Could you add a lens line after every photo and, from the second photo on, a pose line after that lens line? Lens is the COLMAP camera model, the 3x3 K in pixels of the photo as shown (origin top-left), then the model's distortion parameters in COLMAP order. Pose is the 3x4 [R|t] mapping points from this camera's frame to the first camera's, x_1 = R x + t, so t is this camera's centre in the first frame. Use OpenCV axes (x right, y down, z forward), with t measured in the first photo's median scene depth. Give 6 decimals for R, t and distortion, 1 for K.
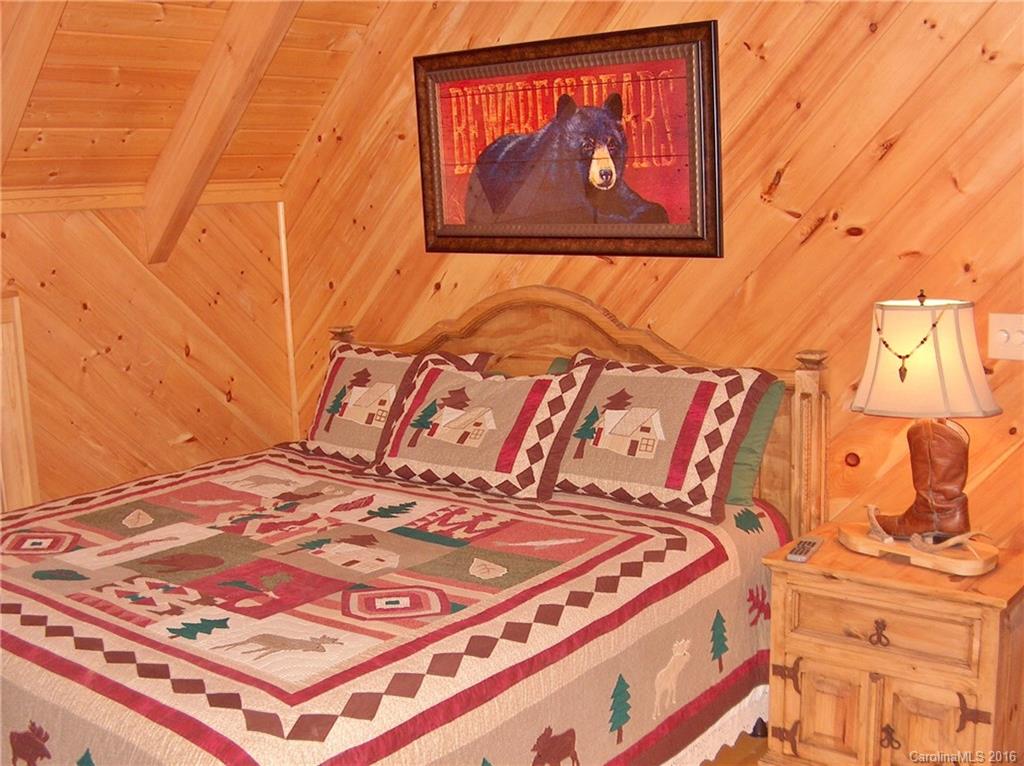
lens RADIAL K [[1131.8, 0, 512.0], [0, 1131.8, 383.0], [0, 0, 1]] dist [-0.105604, 0.064251]
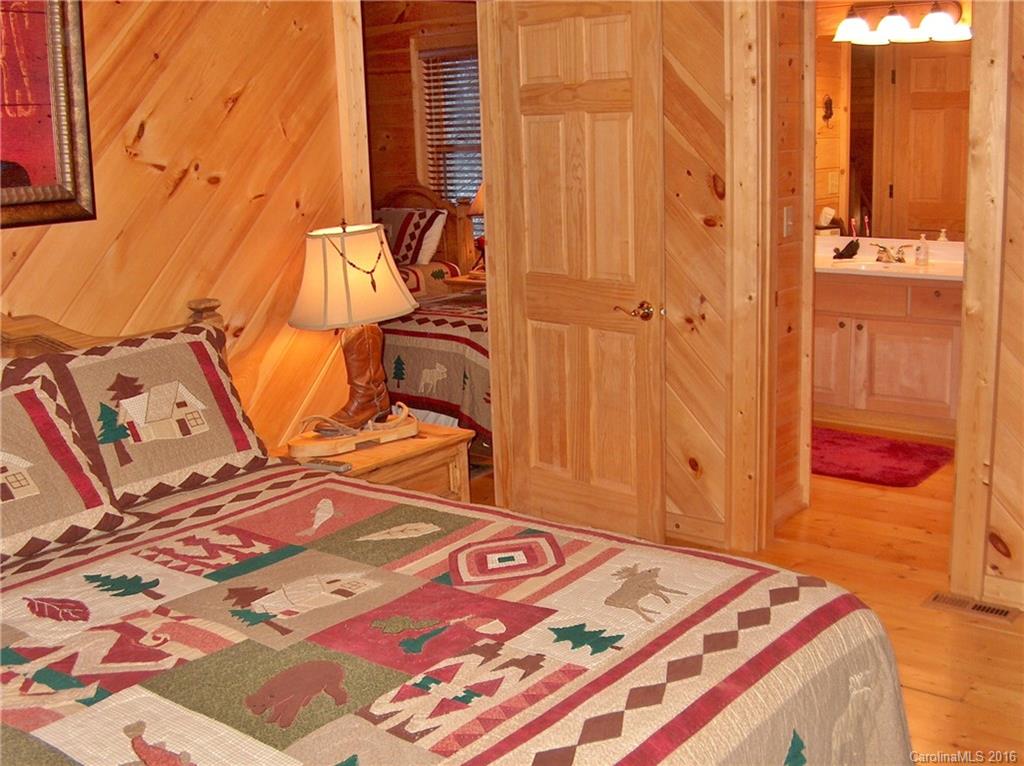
lens RADIAL K [[1102.3, 0, 512.0], [0, 1102.3, 383.0], [0, 0, 1]] dist [-0.126936, 0.046791]
pose [[0.040699, -0.189880, 0.980963, -0.752965], [0.204616, 0.962554, 0.177828, -0.079340], [-0.977996, 0.193483, 0.078027, 0.708461]]
